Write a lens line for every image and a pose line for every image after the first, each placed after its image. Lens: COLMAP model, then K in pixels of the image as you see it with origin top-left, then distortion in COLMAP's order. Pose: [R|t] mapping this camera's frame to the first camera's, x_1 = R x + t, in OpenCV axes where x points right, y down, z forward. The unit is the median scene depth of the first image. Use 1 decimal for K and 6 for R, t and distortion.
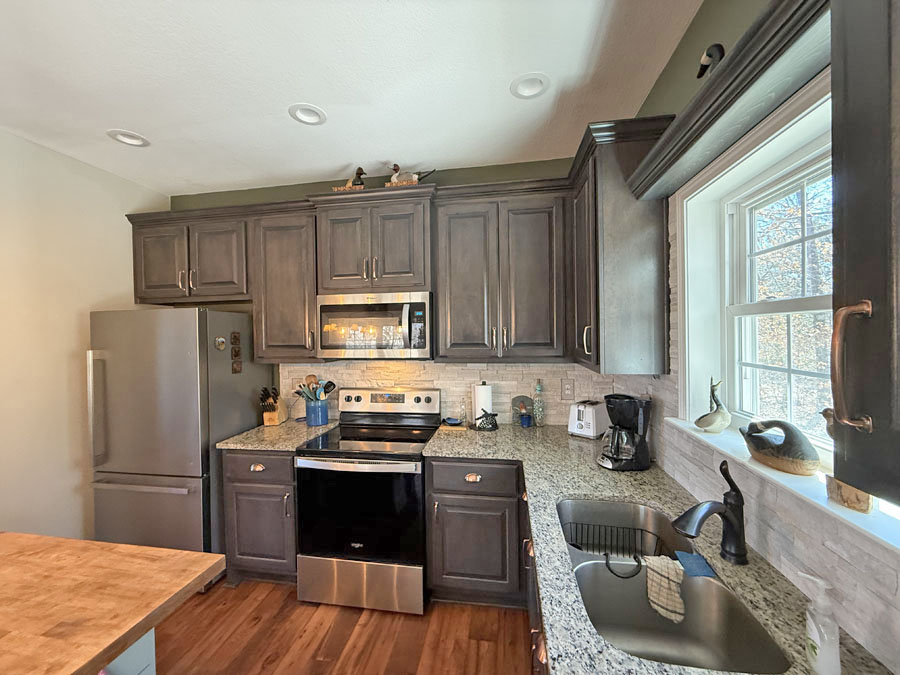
lens RADIAL K [[358.3, 0, 447.7], [0, 358.3, 337.4], [0, 0, 1]] dist [0.002130, 0.000173]
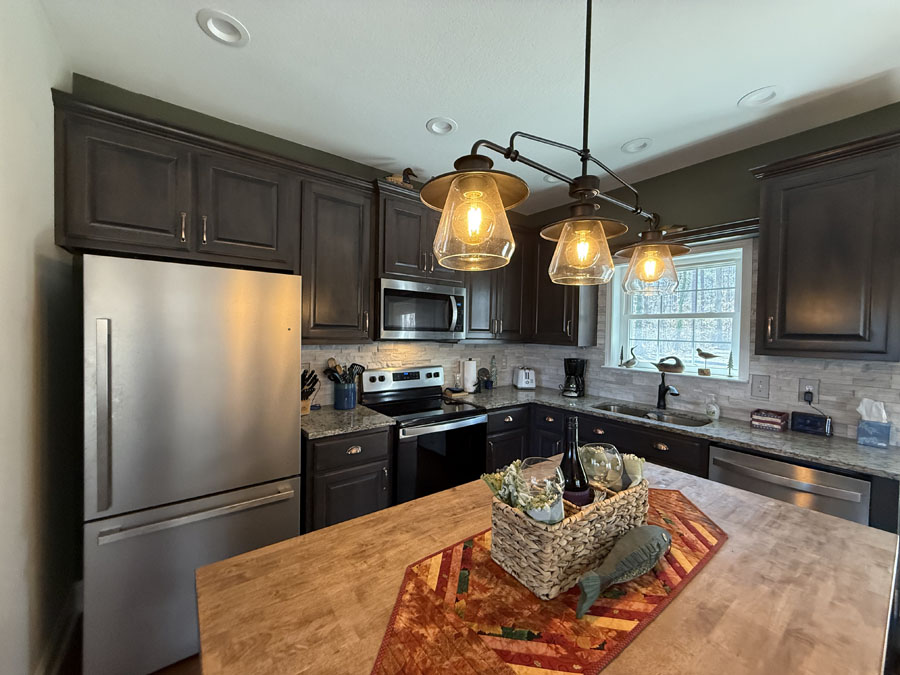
lens RADIAL K [[358.3, 0, 447.7], [0, 358.3, 337.4], [0, 0, 1]] dist [0.002130, 0.000173]
pose [[0.686267, 0.016633, 0.727159, -0.963931], [-0.022134, 0.999753, -0.001979, 0.050969], [-0.727013, -0.014737, 0.686466, 0.141533]]
